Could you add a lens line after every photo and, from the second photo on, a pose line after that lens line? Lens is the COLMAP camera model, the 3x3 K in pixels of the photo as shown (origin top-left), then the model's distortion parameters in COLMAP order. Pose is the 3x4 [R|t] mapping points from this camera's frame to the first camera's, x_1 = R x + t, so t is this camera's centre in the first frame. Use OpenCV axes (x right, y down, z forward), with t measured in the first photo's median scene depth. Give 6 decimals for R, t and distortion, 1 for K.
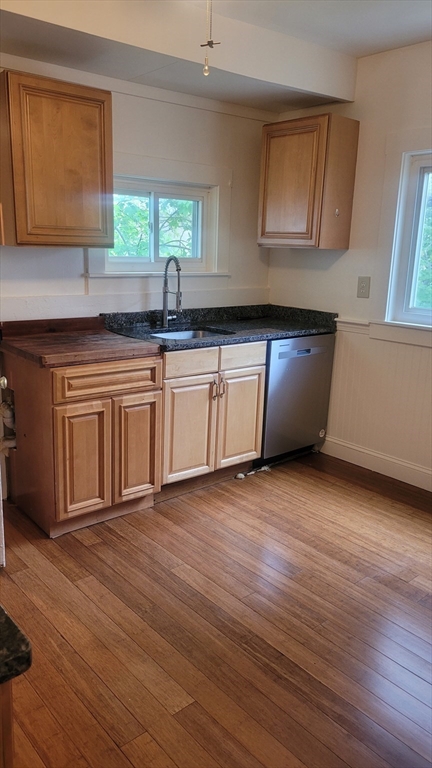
lens RADIAL K [[577.7, 0, 218.4], [0, 577.7, 384.6], [0, 0, 1]] dist [0.001417, -0.002588]
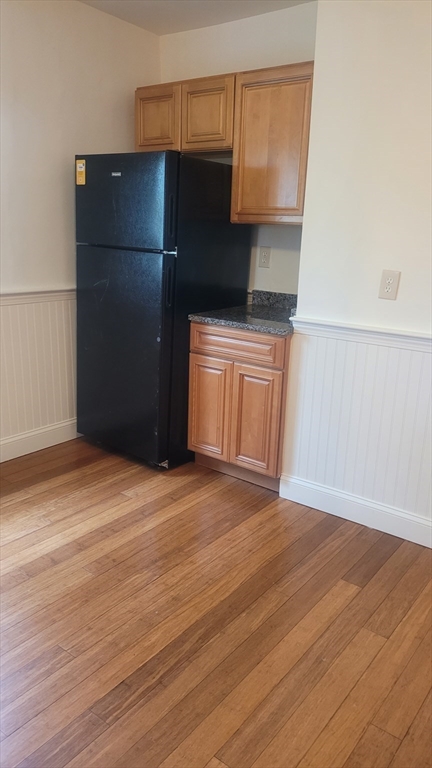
lens RADIAL K [[577.7, 0, 219.3], [0, 577.7, 383.9], [0, 0, 1]] dist [0.001417, -0.002588]
pose [[-0.215792, -0.283970, 0.934235, -0.621314], [0.196672, 0.924528, 0.326447, -0.198213], [-0.956428, 0.254183, -0.143656, 0.920964]]
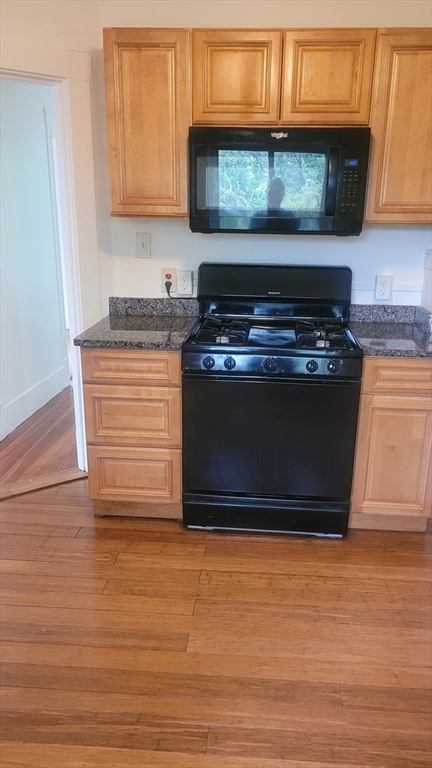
lens RADIAL K [[577.7, 0, 219.3], [0, 577.7, 384.5], [0, 0, 1]] dist [0.001417, -0.002588]
pose [[-0.707761, 0.174174, -0.684644, 0.516344], [-0.194610, 0.883564, 0.425960, -0.315853], [0.679118, 0.434716, -0.591456, 1.365975]]
